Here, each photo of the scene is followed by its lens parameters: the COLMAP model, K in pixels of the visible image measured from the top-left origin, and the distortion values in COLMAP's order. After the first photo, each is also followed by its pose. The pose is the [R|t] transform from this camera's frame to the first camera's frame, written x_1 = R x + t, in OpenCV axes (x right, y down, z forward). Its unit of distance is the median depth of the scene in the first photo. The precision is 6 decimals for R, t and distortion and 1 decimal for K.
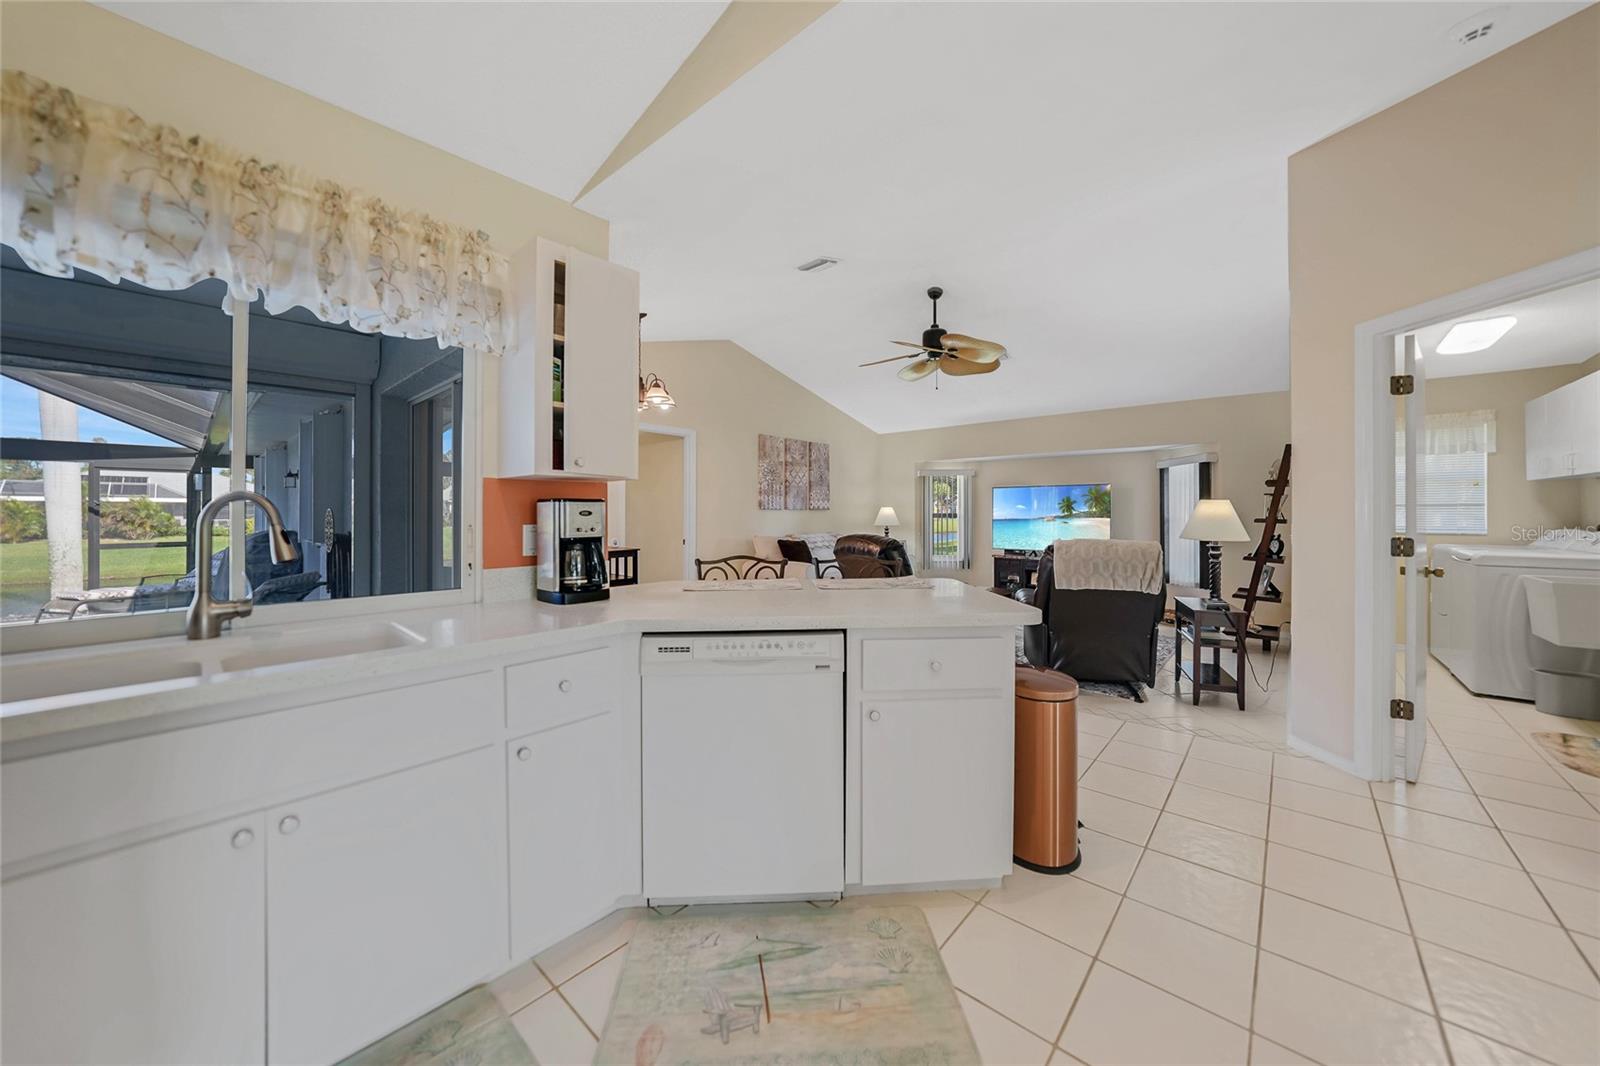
lens RADIAL K [[559.1, 0, 817.1], [0, 559.1, 513.7], [0, 0, 1]] dist [-0.012426, 0.000866]
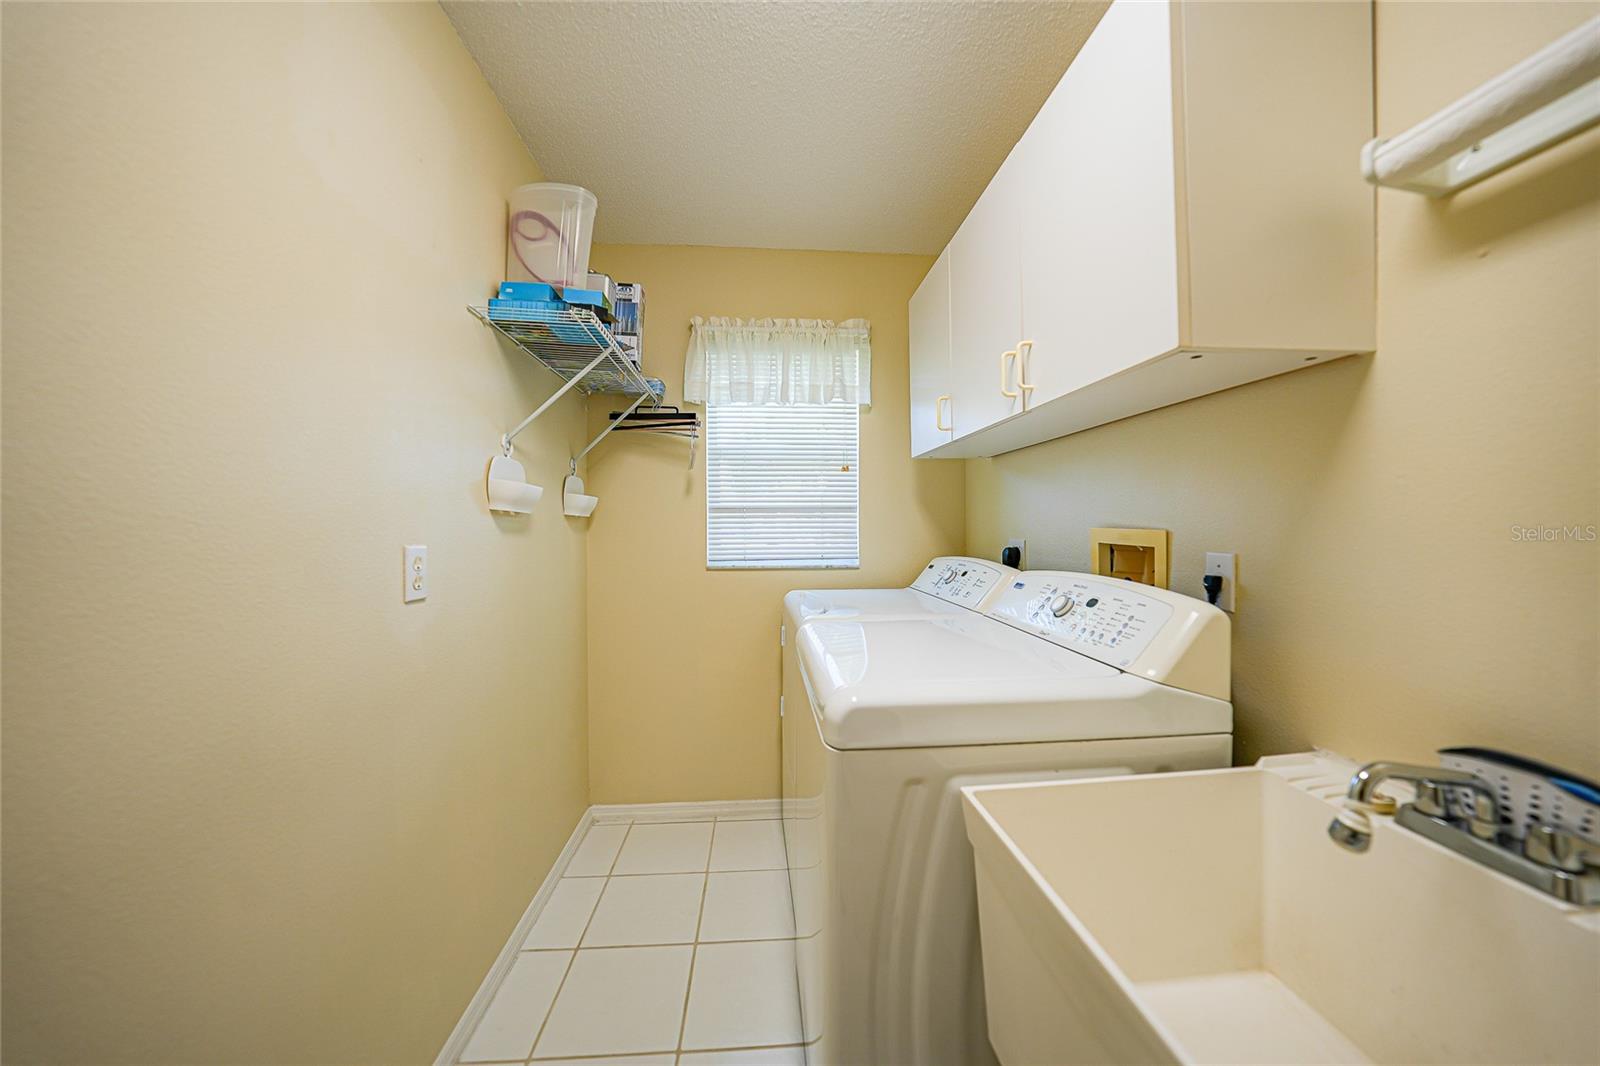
lens RADIAL K [[553.9, 0, 798.4], [0, 553.9, 529.9], [0, 0, 1]] dist [-0.015473, 0.000401]
pose [[0.713071, -0.000639, 0.701092, 0.817387], [0.000537, 1.000000, 0.000364, 0.006657], [-0.701092, 0.000117, 0.713071, 0.672820]]
